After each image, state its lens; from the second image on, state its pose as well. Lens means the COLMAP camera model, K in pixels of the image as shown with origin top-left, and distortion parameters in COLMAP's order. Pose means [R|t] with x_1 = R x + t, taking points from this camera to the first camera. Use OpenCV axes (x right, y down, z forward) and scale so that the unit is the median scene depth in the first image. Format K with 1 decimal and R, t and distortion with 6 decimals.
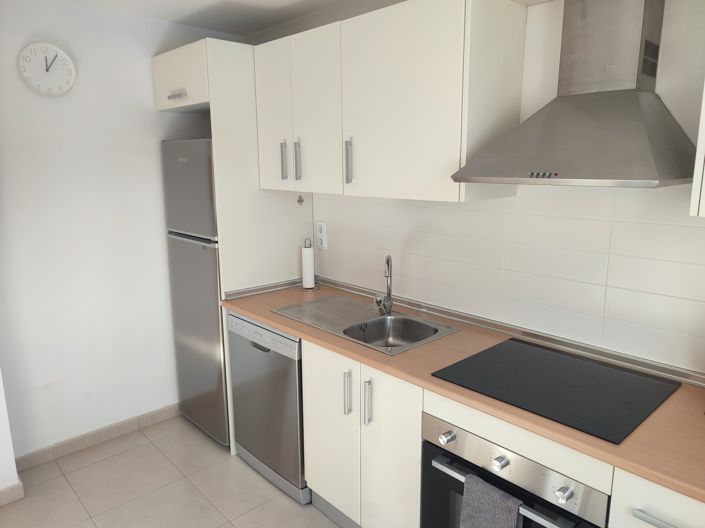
lens RADIAL K [[510.6, 0, 354.2], [0, 510.6, 265.5], [0, 0, 1]] dist [0.004775, 0.004793]
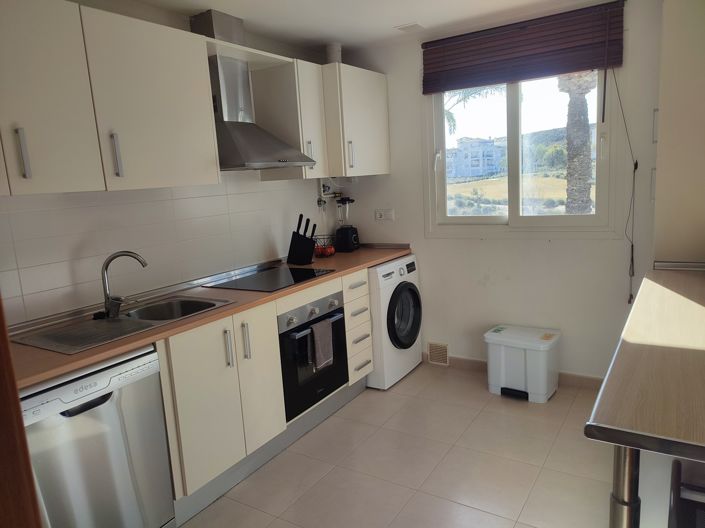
lens RADIAL K [[510.6, 0, 354.2], [0, 510.6, 265.5], [0, 0, 1]] dist [0.004775, 0.004793]
pose [[-0.244981, -0.142264, 0.959033, -1.217676], [0.260287, 0.943211, 0.206406, -0.098409], [-0.933935, 0.300190, -0.194039, 0.934602]]
